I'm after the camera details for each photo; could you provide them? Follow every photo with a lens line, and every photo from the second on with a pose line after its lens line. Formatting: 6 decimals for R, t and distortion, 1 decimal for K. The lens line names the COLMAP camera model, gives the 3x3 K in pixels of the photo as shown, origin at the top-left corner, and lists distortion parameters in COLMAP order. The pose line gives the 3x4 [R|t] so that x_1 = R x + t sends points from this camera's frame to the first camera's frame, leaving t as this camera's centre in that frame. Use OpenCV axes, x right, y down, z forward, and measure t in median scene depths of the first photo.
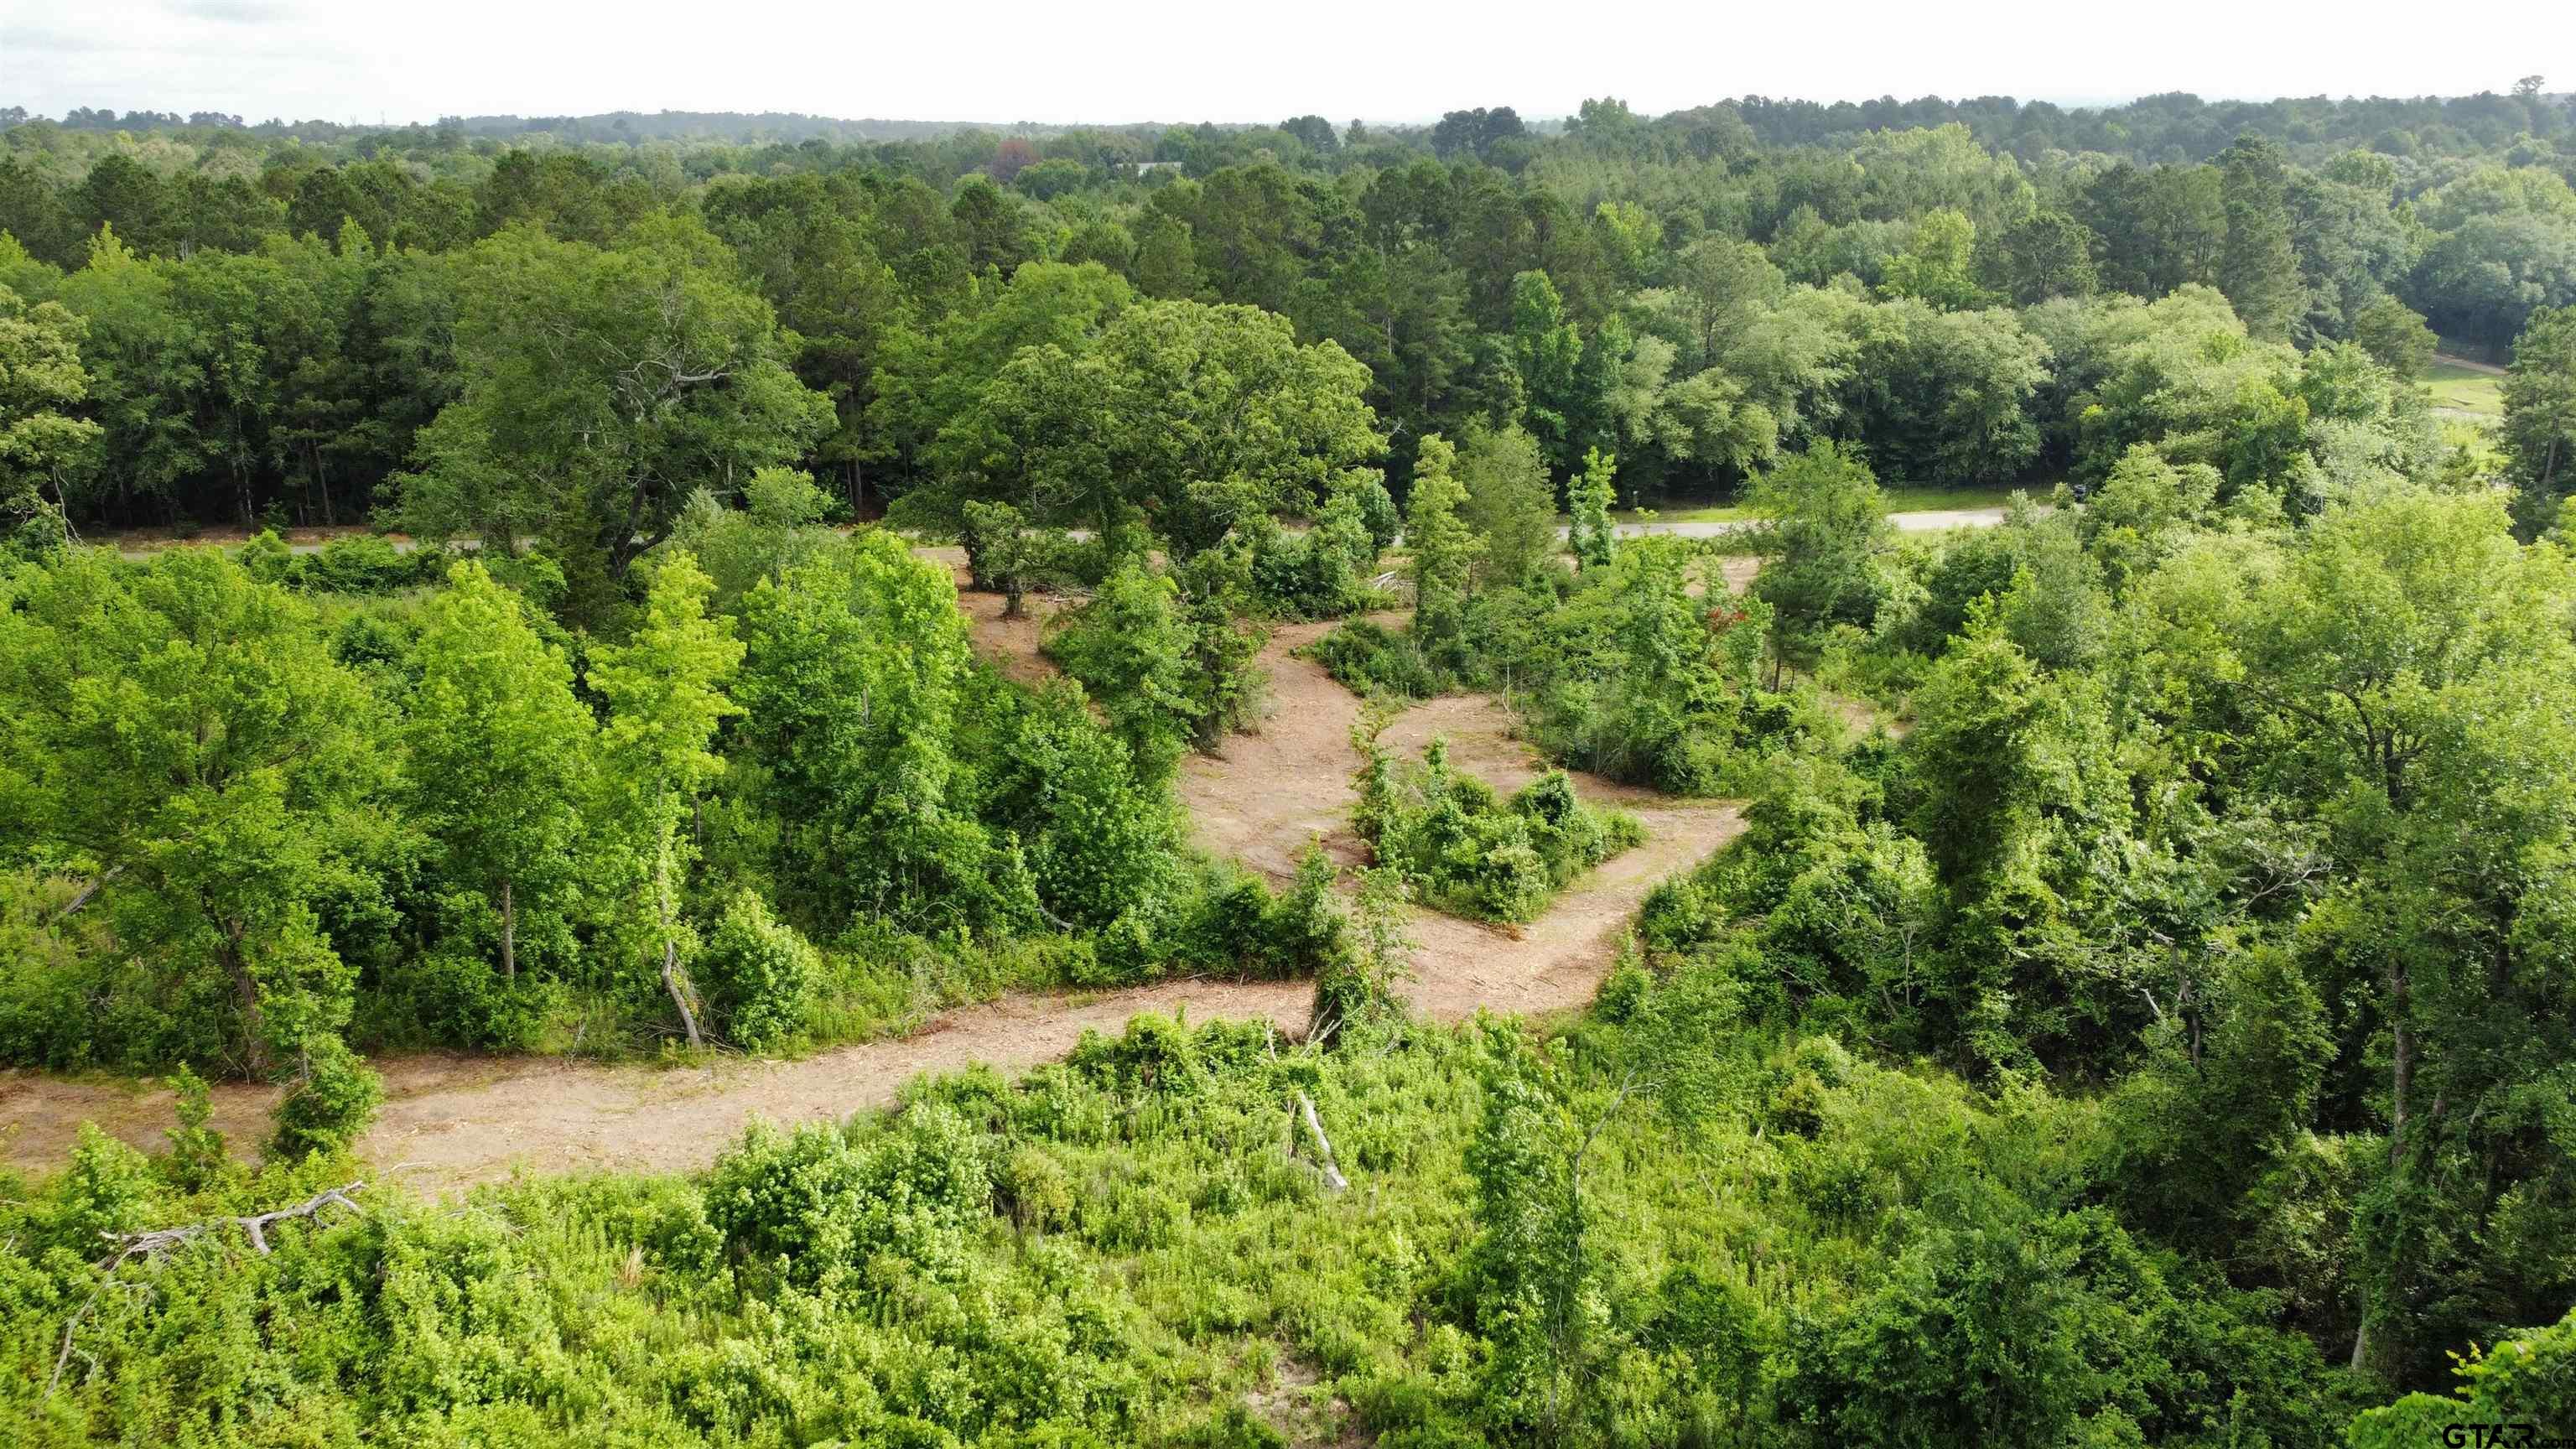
lens RADIAL K [[1918.9, 0, 1279.4], [0, 1918.9, 724.9], [0, 0, 1]] dist [-0.004256, -0.003569]
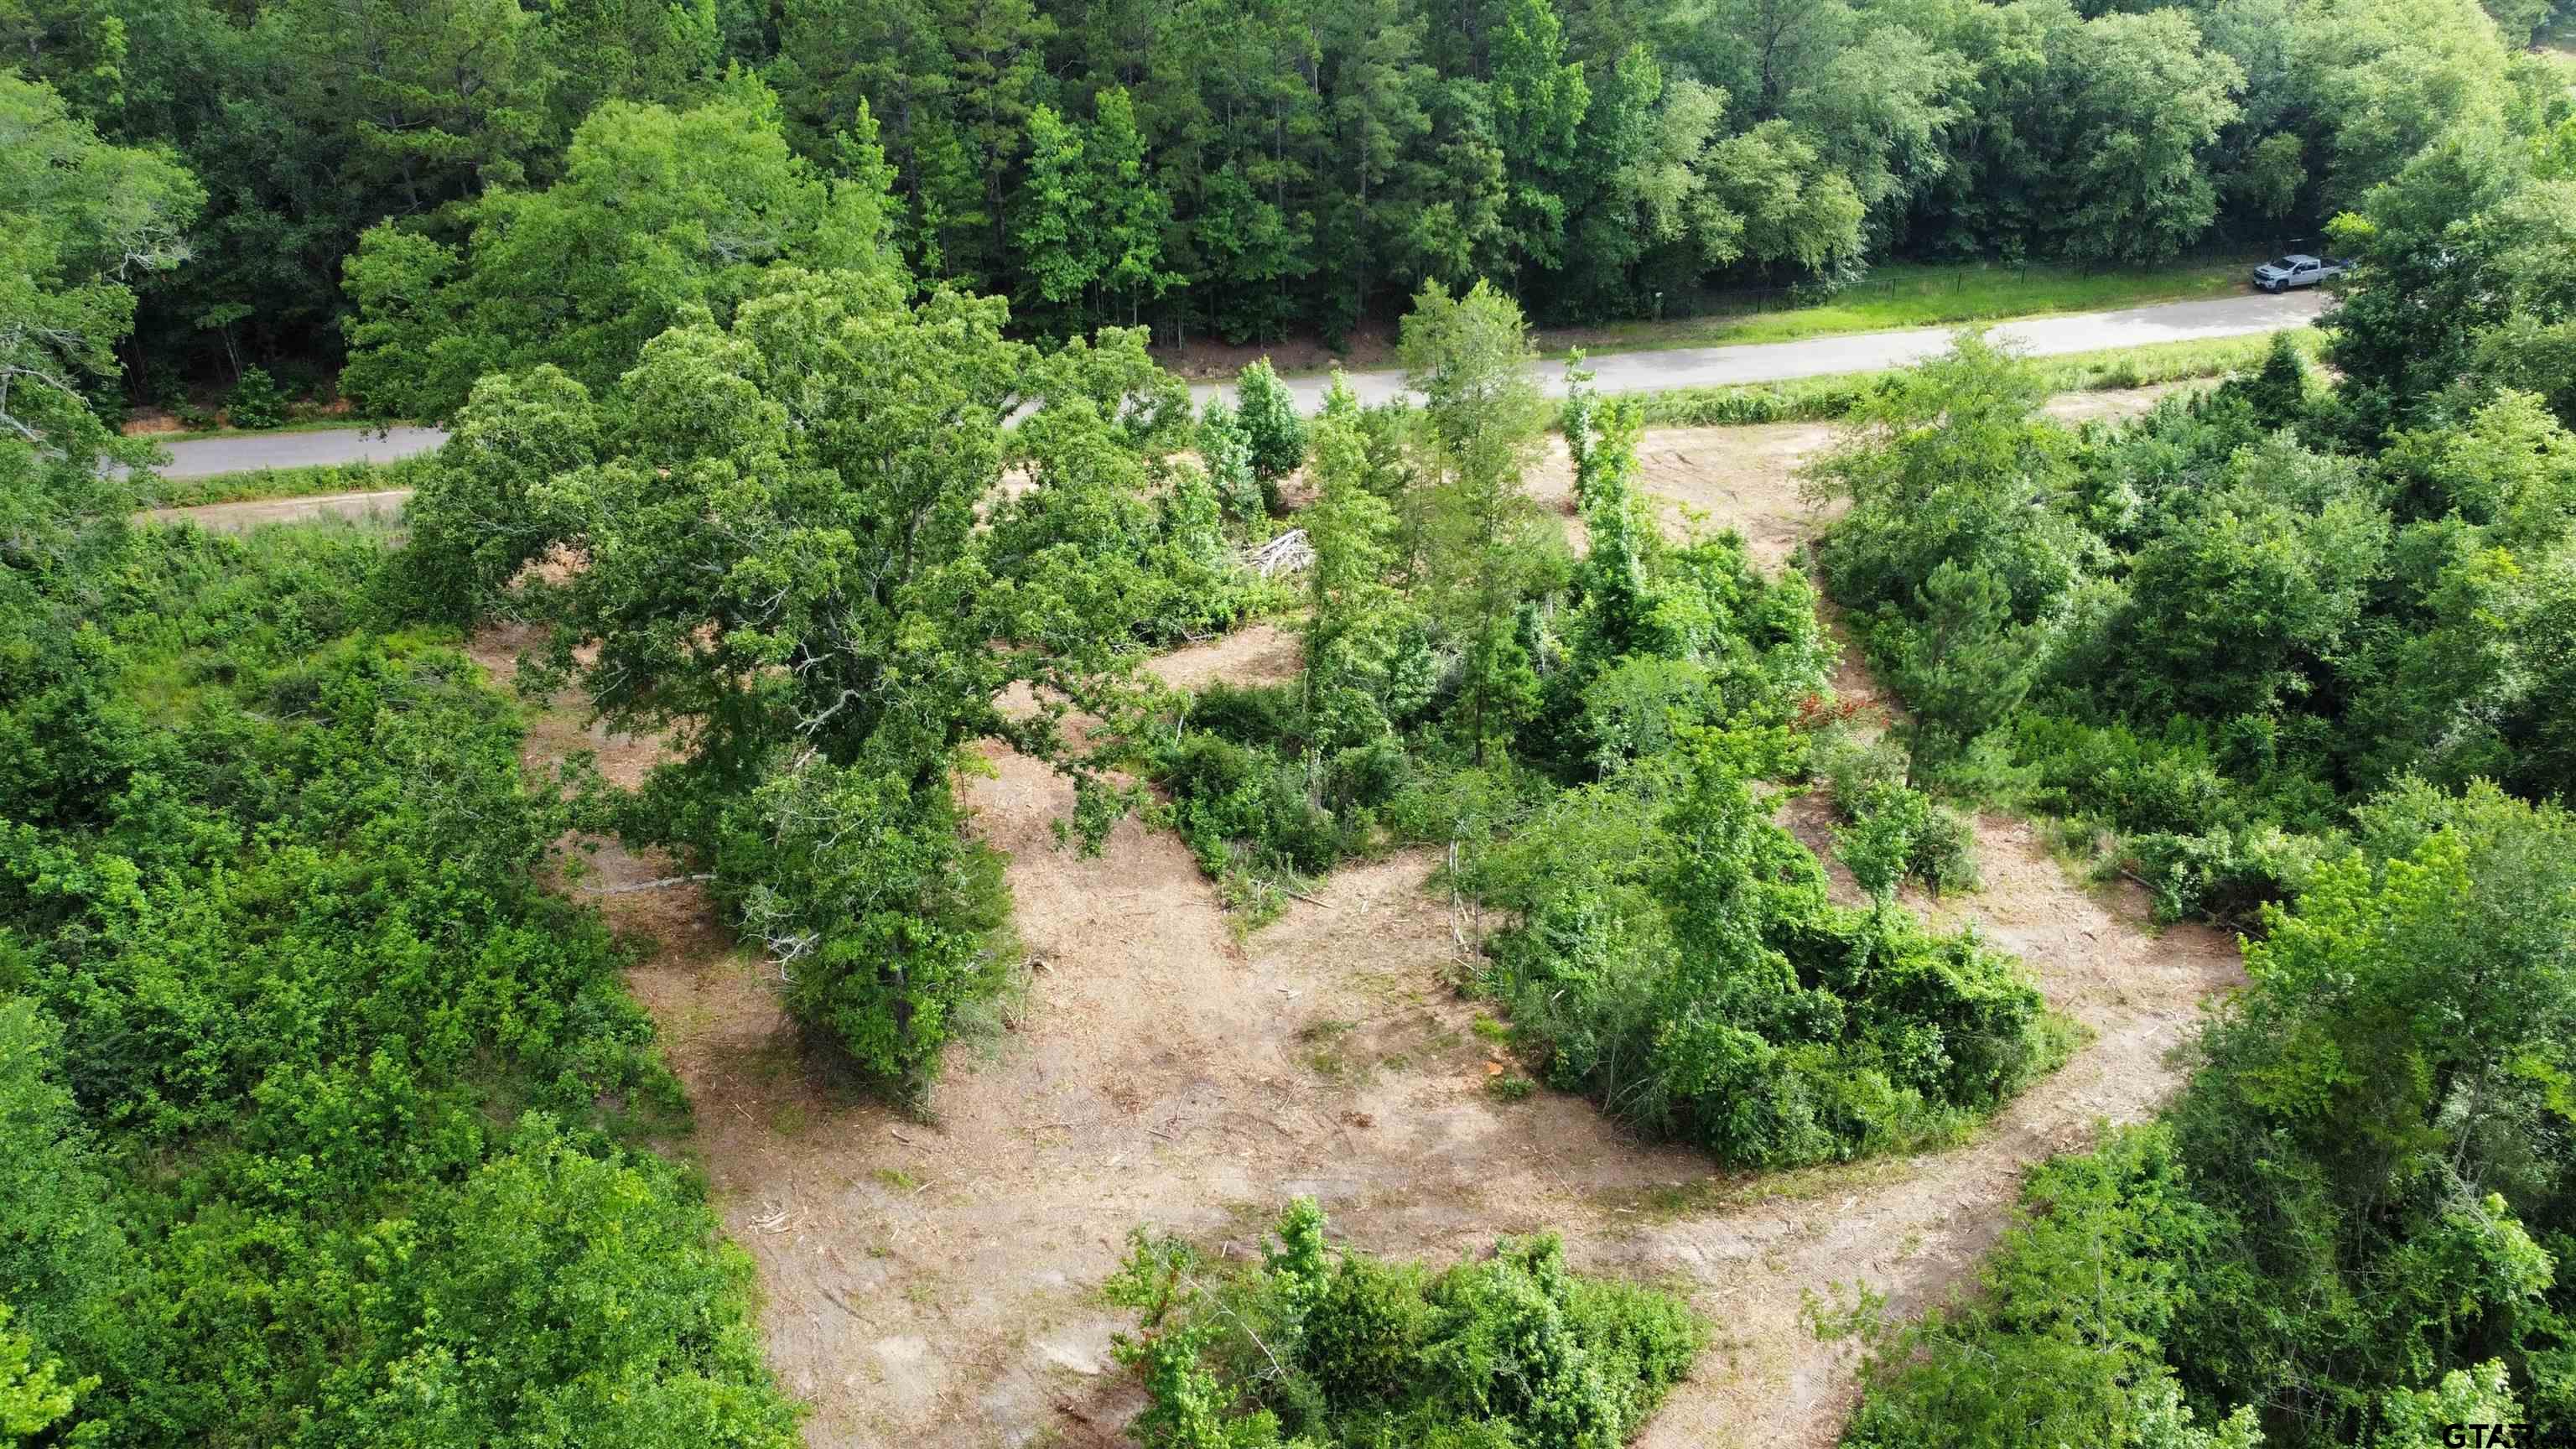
lens RADIAL K [[1918.9, 0, 1298.2], [0, 1918.9, 730.9], [0, 0, 1]] dist [-0.004256, -0.003569]
pose [[0.999822, -0.012574, 0.014071, 0.039794], [0.009325, 0.977469, 0.210873, -0.118764], [-0.016406, -0.210704, 0.977412, 0.275486]]
